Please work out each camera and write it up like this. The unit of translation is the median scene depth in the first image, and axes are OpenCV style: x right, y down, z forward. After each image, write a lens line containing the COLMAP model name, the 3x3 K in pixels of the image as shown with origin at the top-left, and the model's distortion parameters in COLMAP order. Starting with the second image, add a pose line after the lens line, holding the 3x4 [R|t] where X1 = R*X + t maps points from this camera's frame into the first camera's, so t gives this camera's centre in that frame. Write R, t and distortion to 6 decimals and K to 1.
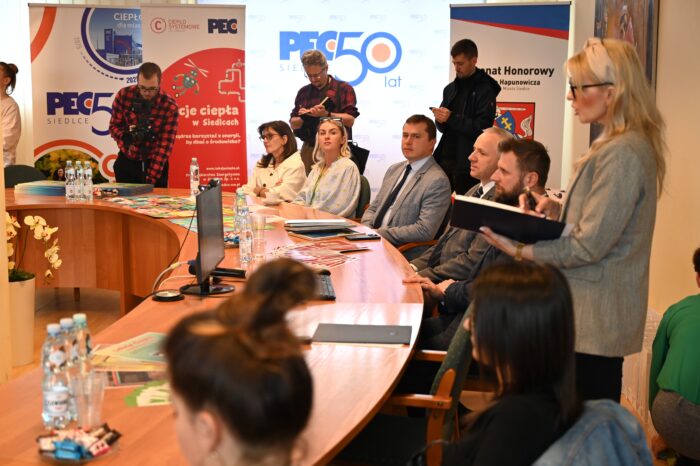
lens RADIAL K [[1066.6, 0, 350.0], [0, 1066.6, 233.0], [0, 0, 1]] dist [-0.002662, -0.036355]
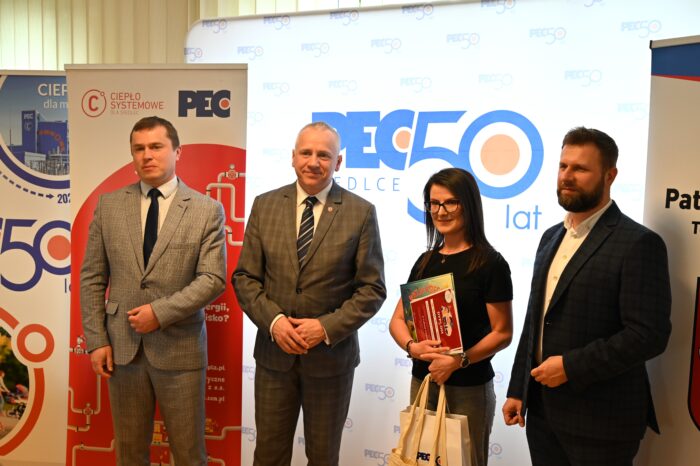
lens RADIAL K [[882.5, 0, 350.0], [0, 882.5, 233.0], [0, 0, 1]] dist [0.024945, -0.035632]
pose [[0.895251, 0.045681, -0.443213, 0.145492], [-0.079714, 0.995103, -0.058452, -0.109225], [0.438373, 0.087659, 0.894508, 0.641184]]
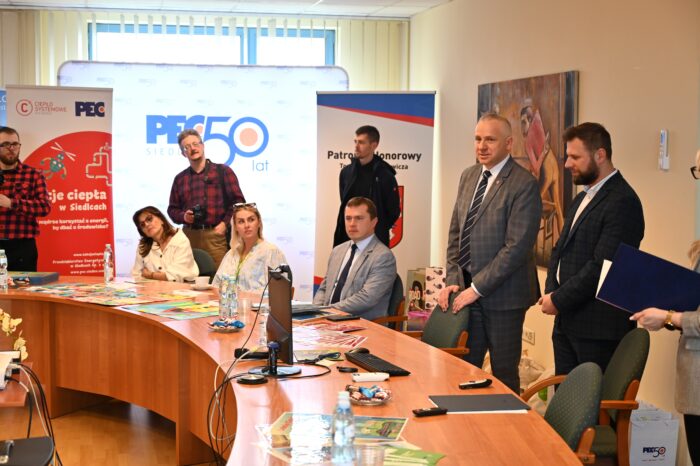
lens RADIAL K [[1098.1, 0, 350.0], [0, 1098.1, 233.0], [0, 0, 1]] dist [-0.023211, -0.016295]
pose [[0.966566, -0.014248, 0.256023, -0.148087], [0.033627, 0.996875, -0.071475, -0.000949], [-0.254204, 0.077695, 0.964025, -0.020384]]
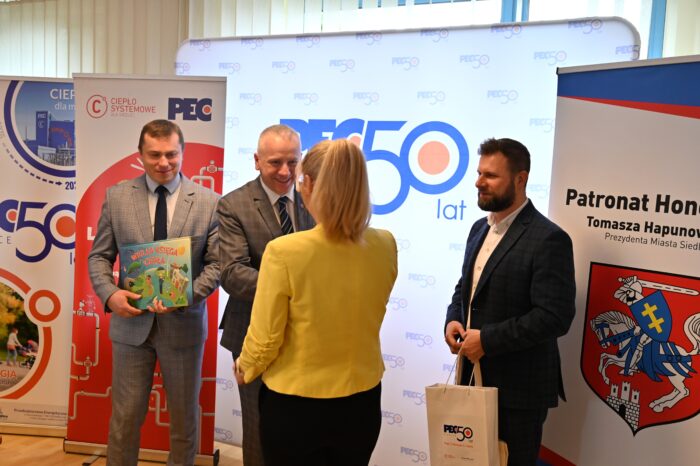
lens RADIAL K [[714.1, 0, 345.6], [0, 714.1, 226.2], [0, 0, 1]] dist [0.001336, 0.002046]
pose [[0.914040, 0.068723, -0.399759, 0.143132], [-0.097418, 0.993890, -0.051885, -0.110643], [0.393751, 0.086368, 0.915151, 0.649130]]
